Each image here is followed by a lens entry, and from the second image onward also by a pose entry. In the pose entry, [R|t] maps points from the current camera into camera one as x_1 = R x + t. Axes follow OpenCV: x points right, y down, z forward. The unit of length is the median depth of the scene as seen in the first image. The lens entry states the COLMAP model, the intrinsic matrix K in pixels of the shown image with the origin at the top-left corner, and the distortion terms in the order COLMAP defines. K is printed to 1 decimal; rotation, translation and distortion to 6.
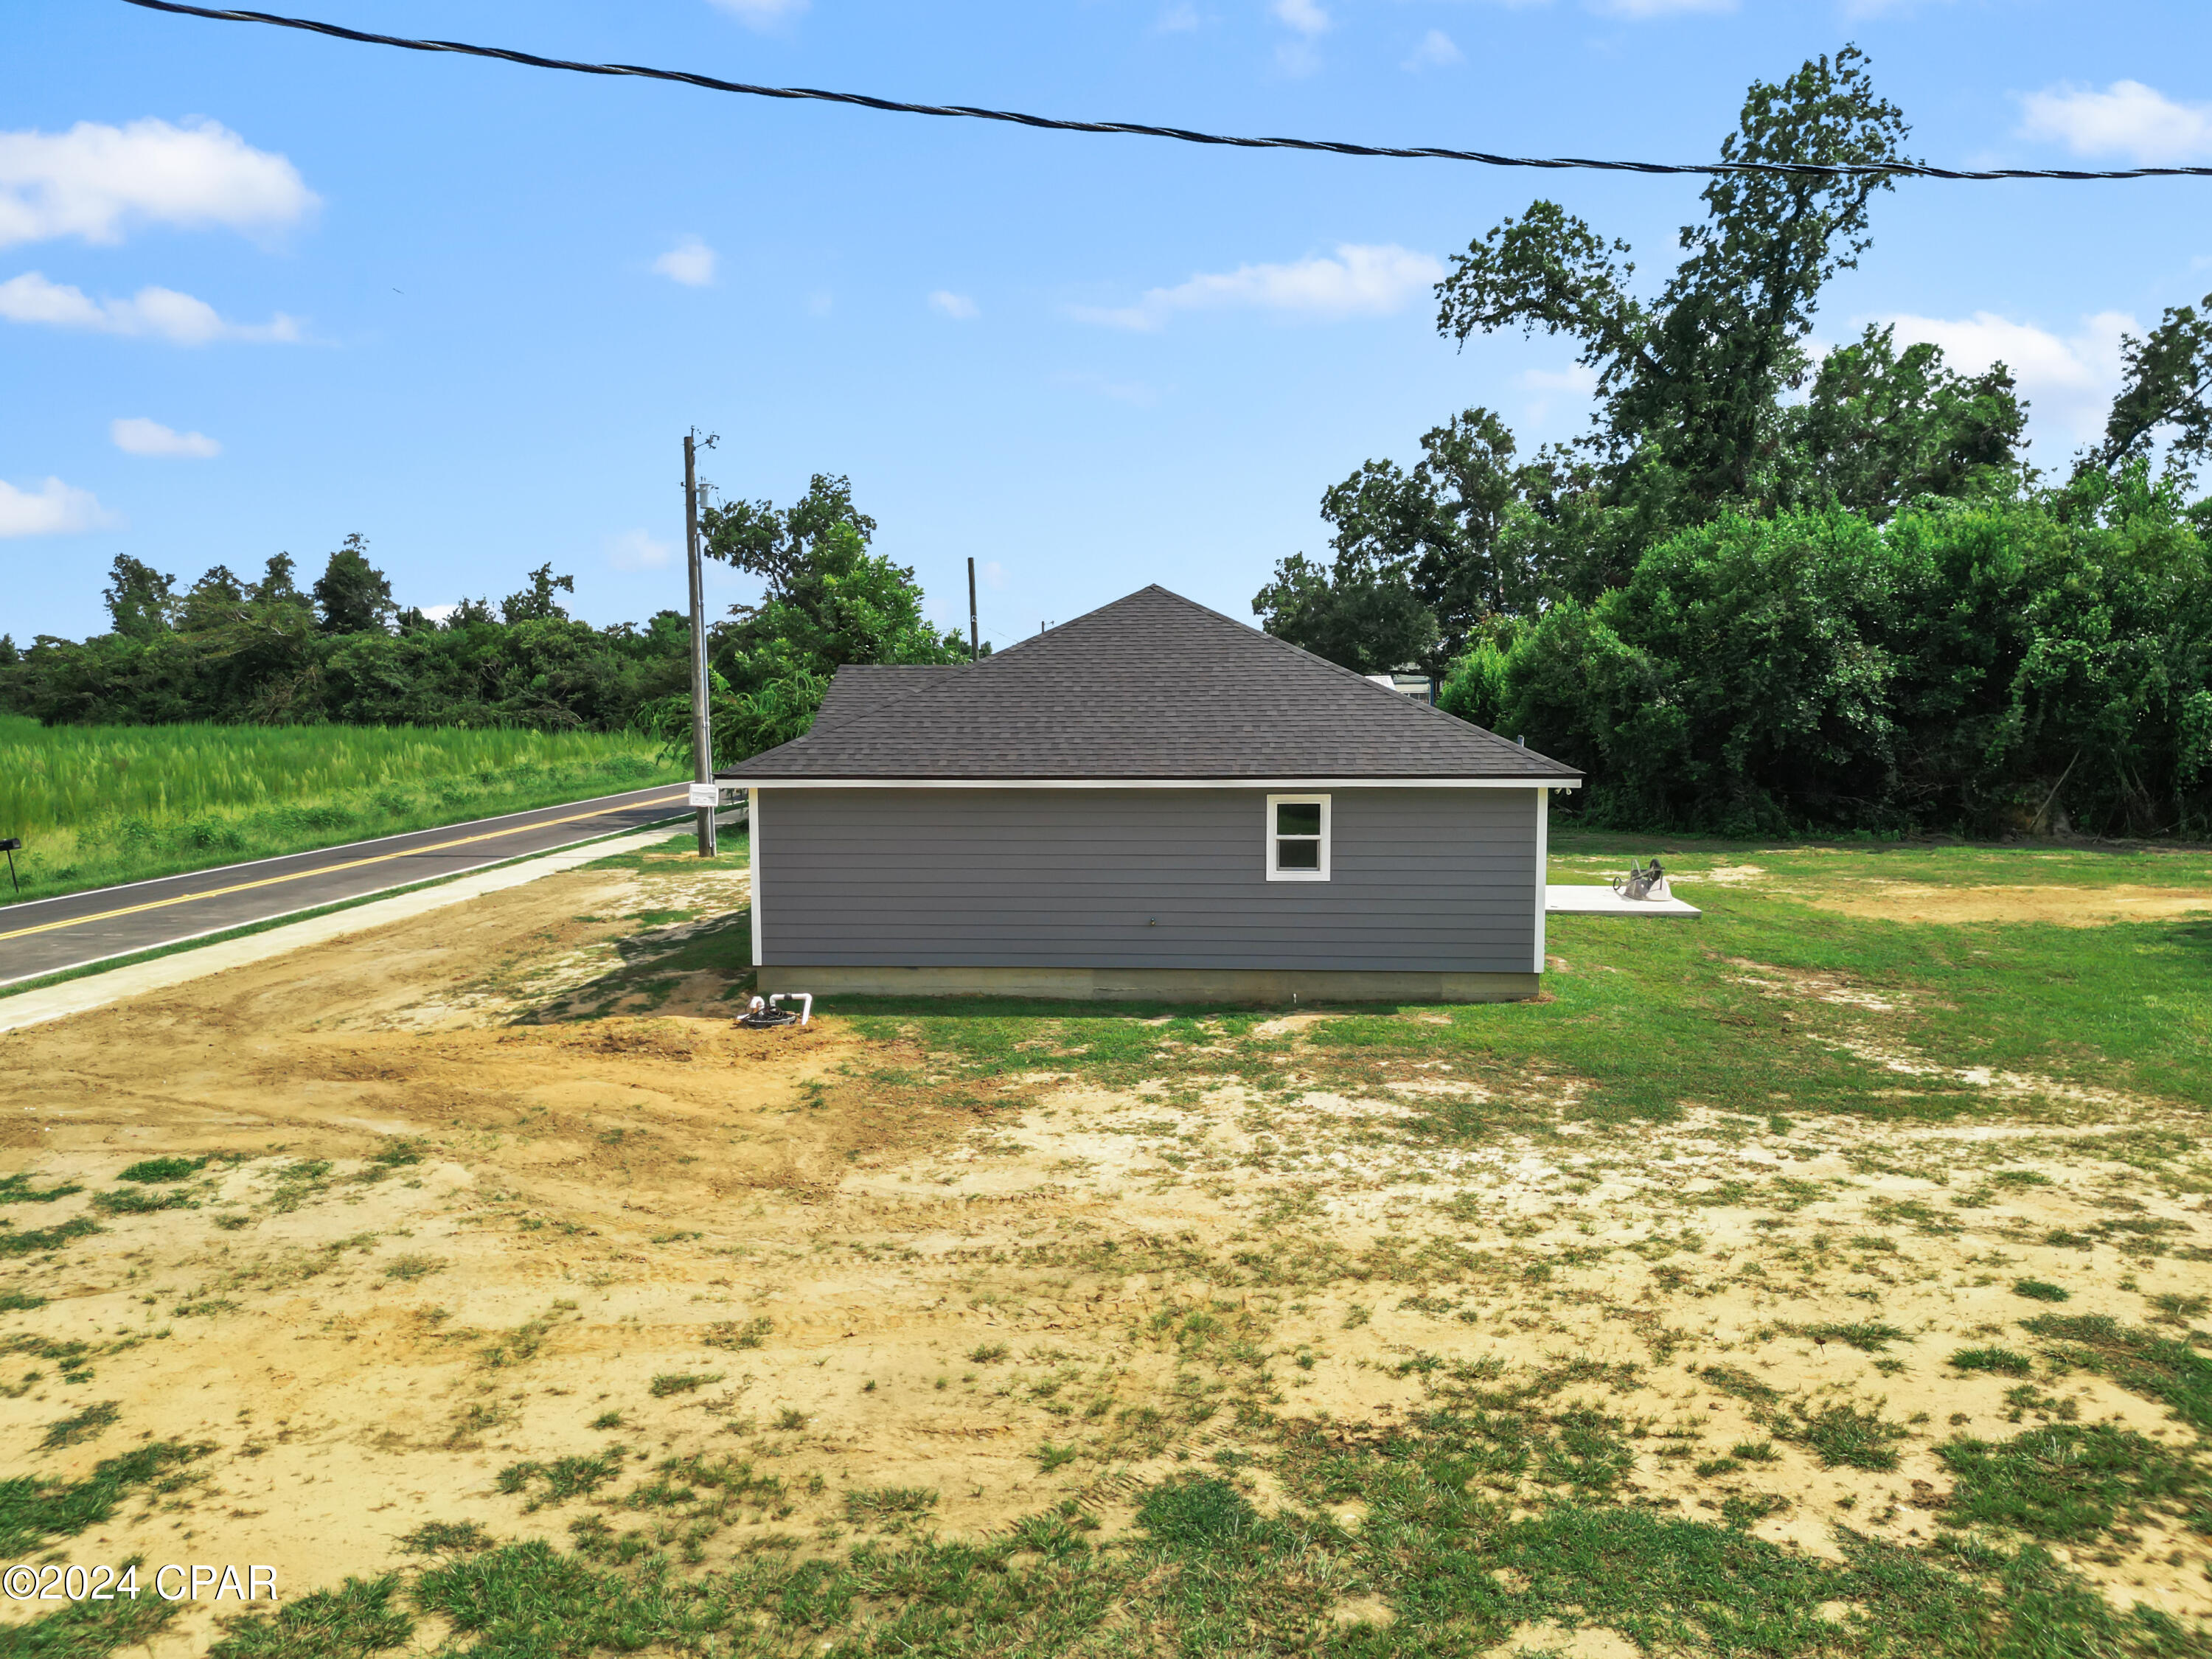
lens RADIAL K [[1585.4, 0, 1102.6], [0, 1585.4, 834.2], [0, 0, 1]] dist [0.079713, -0.093887]
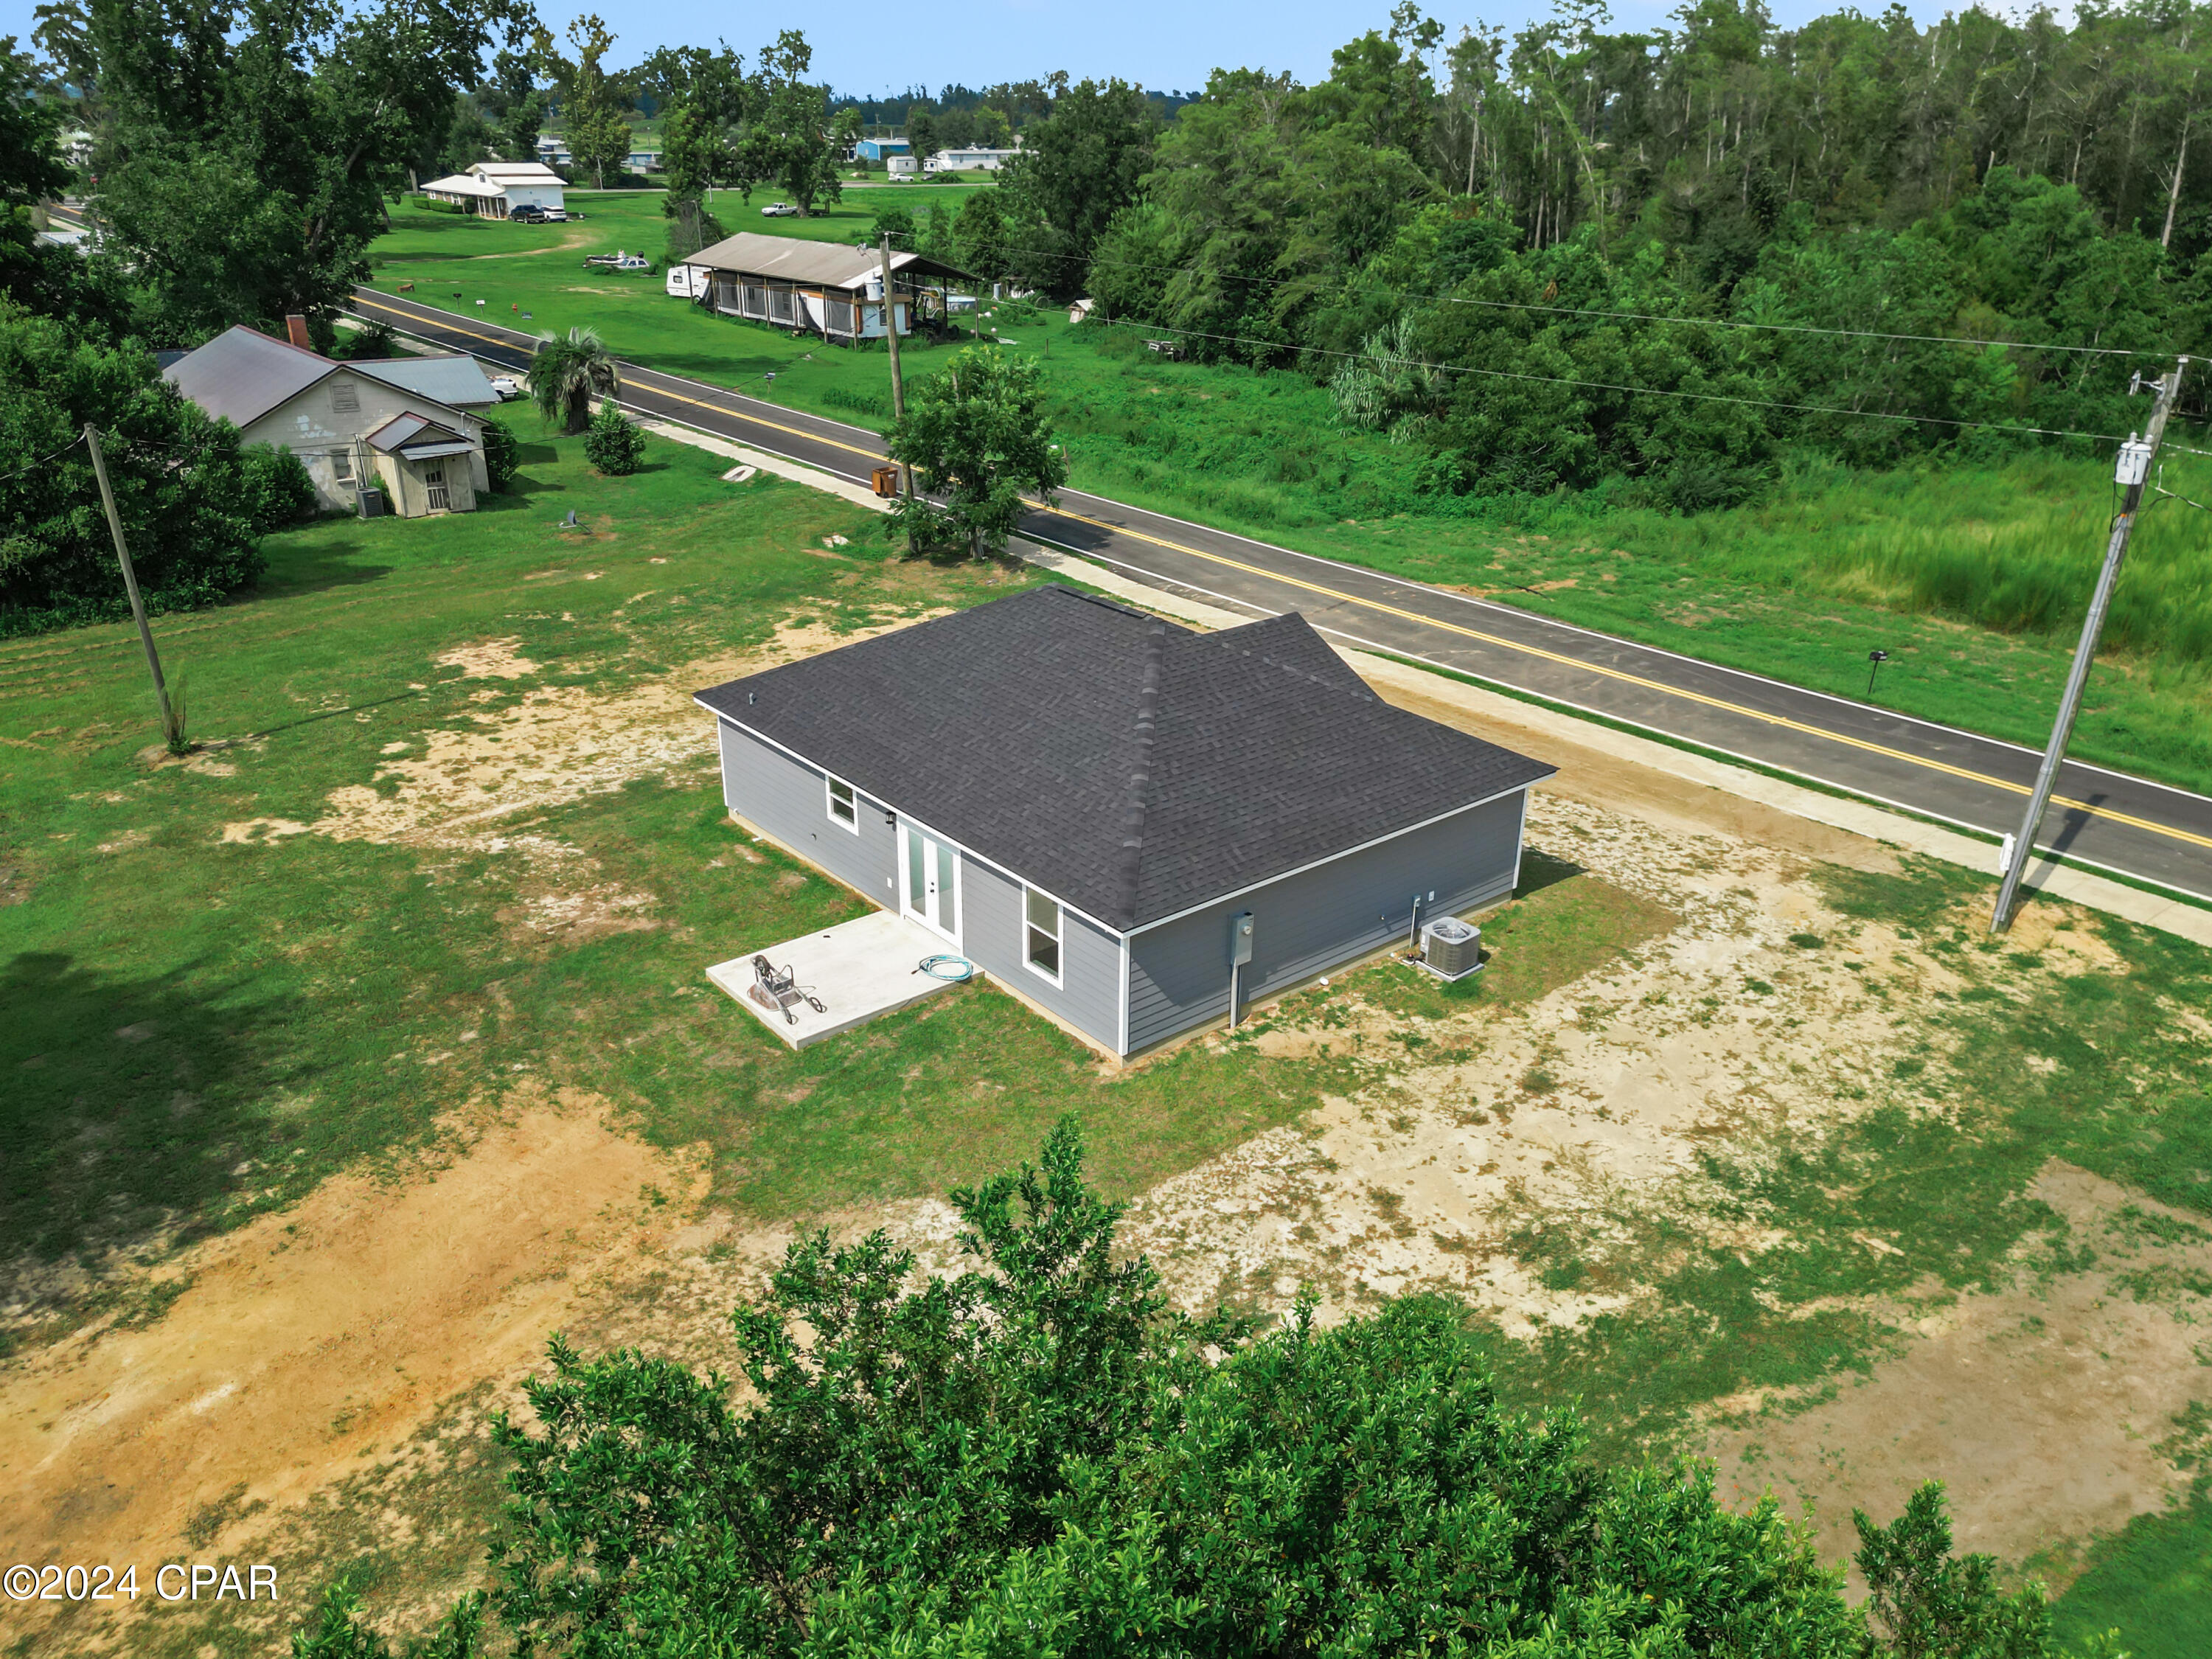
lens RADIAL K [[1665.3, 0, 1113.1], [0, 1665.3, 825.8], [0, 0, 1]] dist [0.031993, -0.008615]
pose [[-0.714981, 0.275411, -0.642612, 1.716301], [-0.072667, 0.884890, 0.460098, -1.132172], [0.695357, 0.375658, -0.612666, 3.616678]]
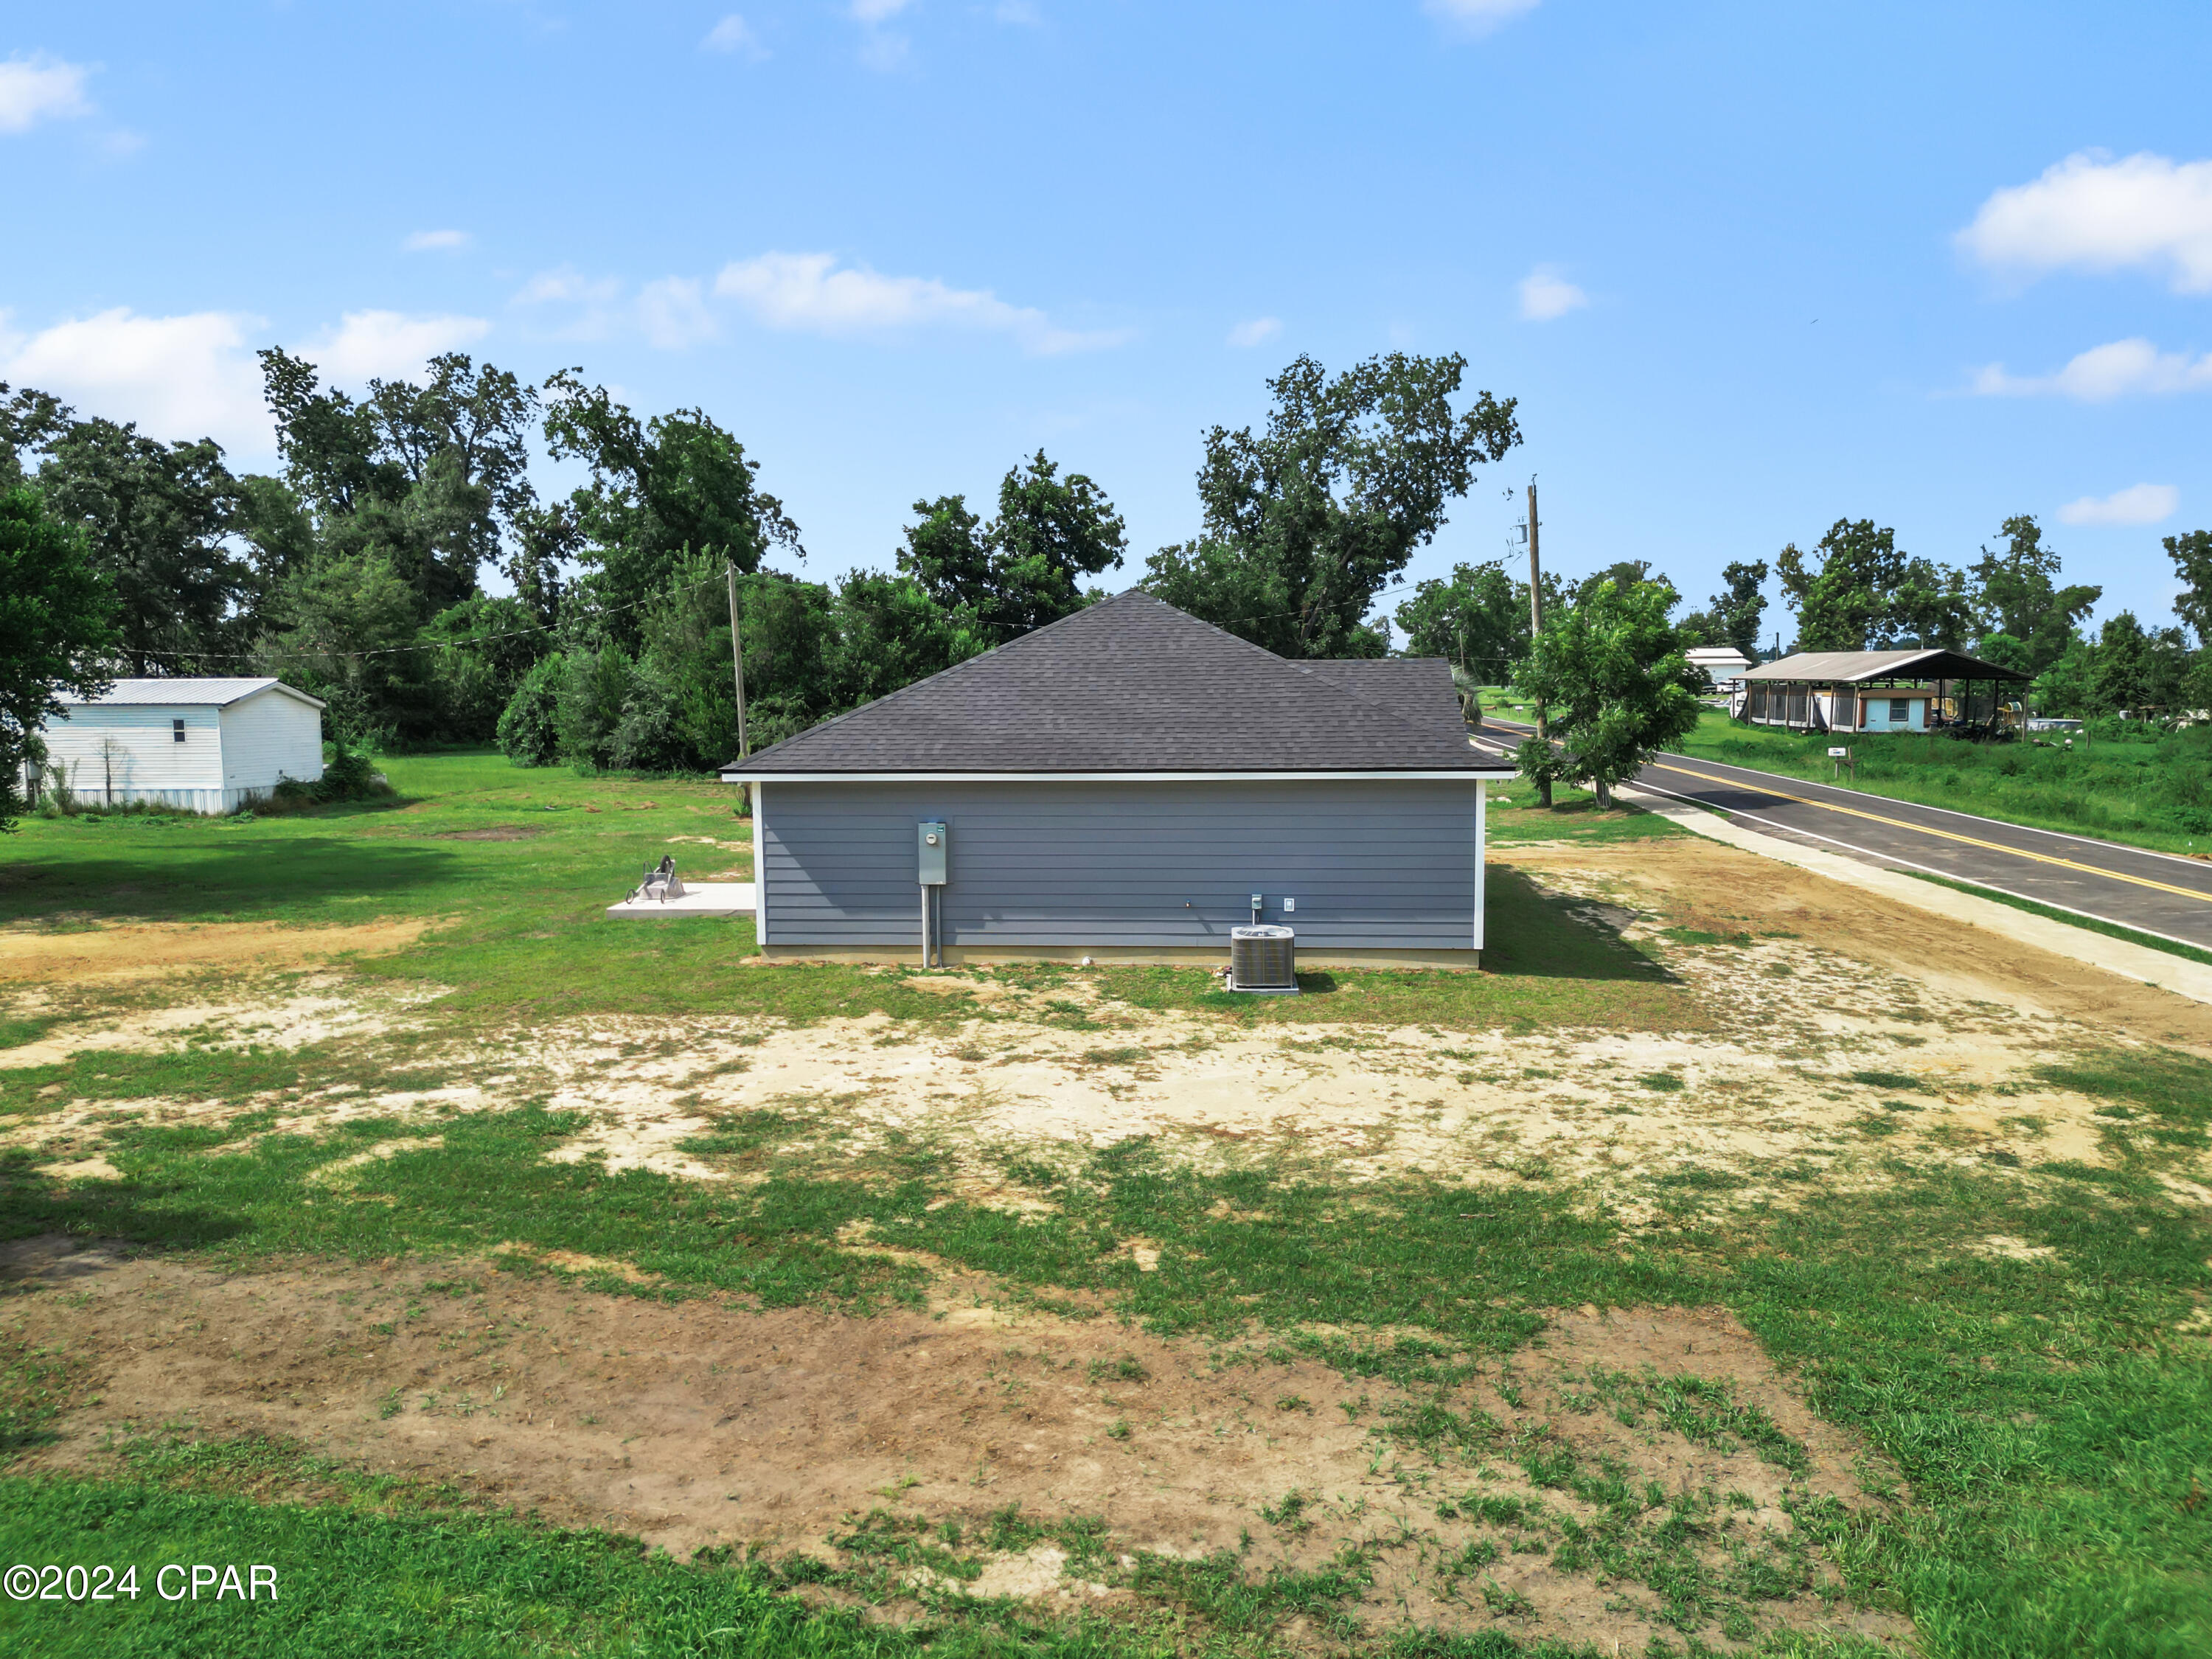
lens RADIAL K [[1585.4, 0, 1102.6], [0, 1585.4, 834.2], [0, 0, 1]] dist [0.079713, -0.093887]
pose [[-0.999896, 0.012905, 0.006432, 0.109193], [0.013902, 0.981183, 0.192581, -0.398236], [-0.003826, 0.192650, -0.981260, 4.145648]]
